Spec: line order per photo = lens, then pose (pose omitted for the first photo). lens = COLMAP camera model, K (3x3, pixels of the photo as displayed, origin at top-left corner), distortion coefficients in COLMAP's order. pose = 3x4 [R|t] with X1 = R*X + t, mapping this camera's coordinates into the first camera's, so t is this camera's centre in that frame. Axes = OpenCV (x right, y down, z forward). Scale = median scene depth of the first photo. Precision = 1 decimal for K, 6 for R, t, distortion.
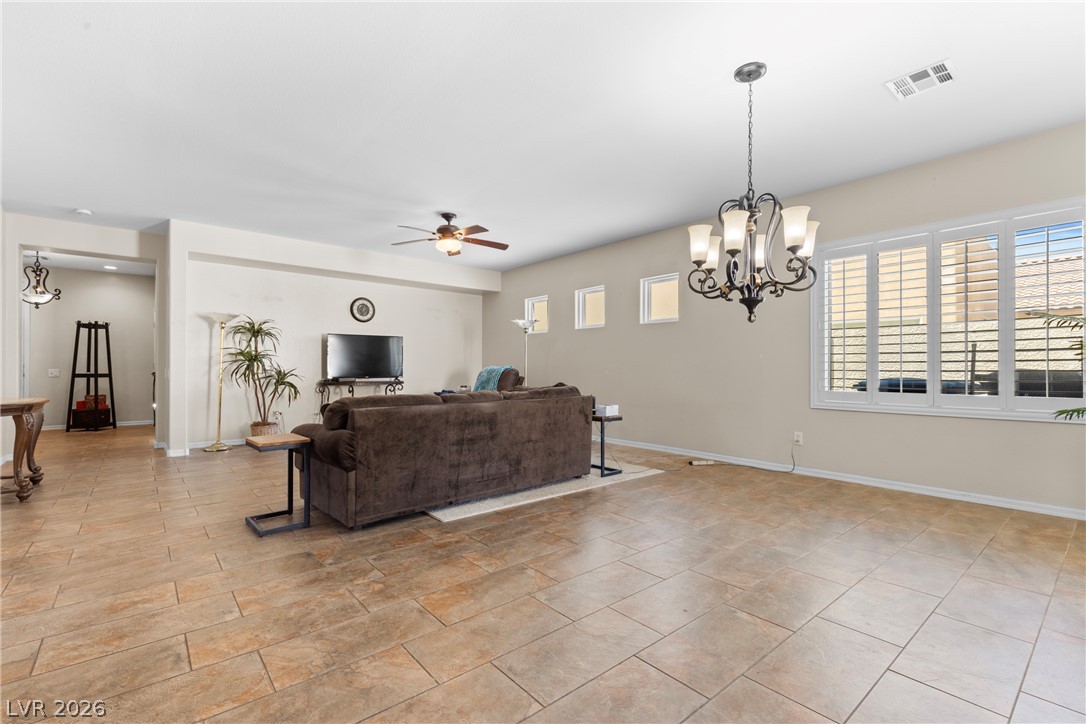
lens RADIAL K [[490.9, 0, 546.9], [0, 490.9, 368.9], [0, 0, 1]] dist [-0.001567, -0.000357]
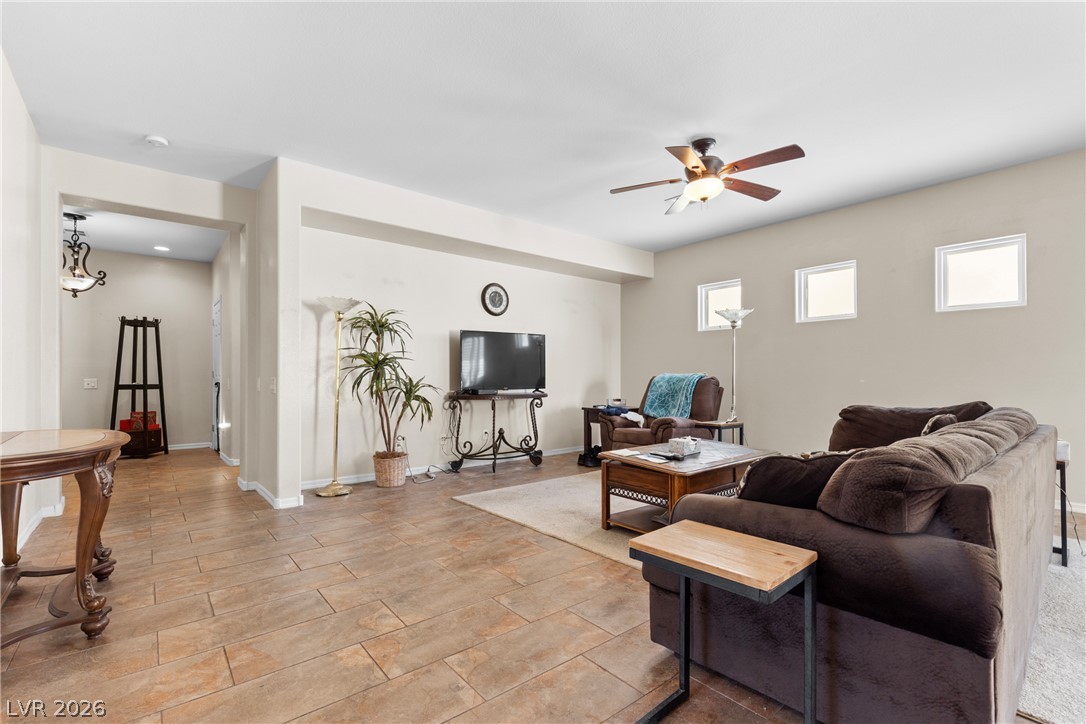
lens RADIAL K [[494.0, 0, 544.7], [0, 494.0, 375.2], [0, 0, 1]] dist [-0.000785, -0.000314]
pose [[0.999855, -0.002733, -0.016788, -0.403263], [0.002681, 0.999991, -0.003144, -0.001235], [0.016797, 0.003098, 0.999854, 0.337078]]
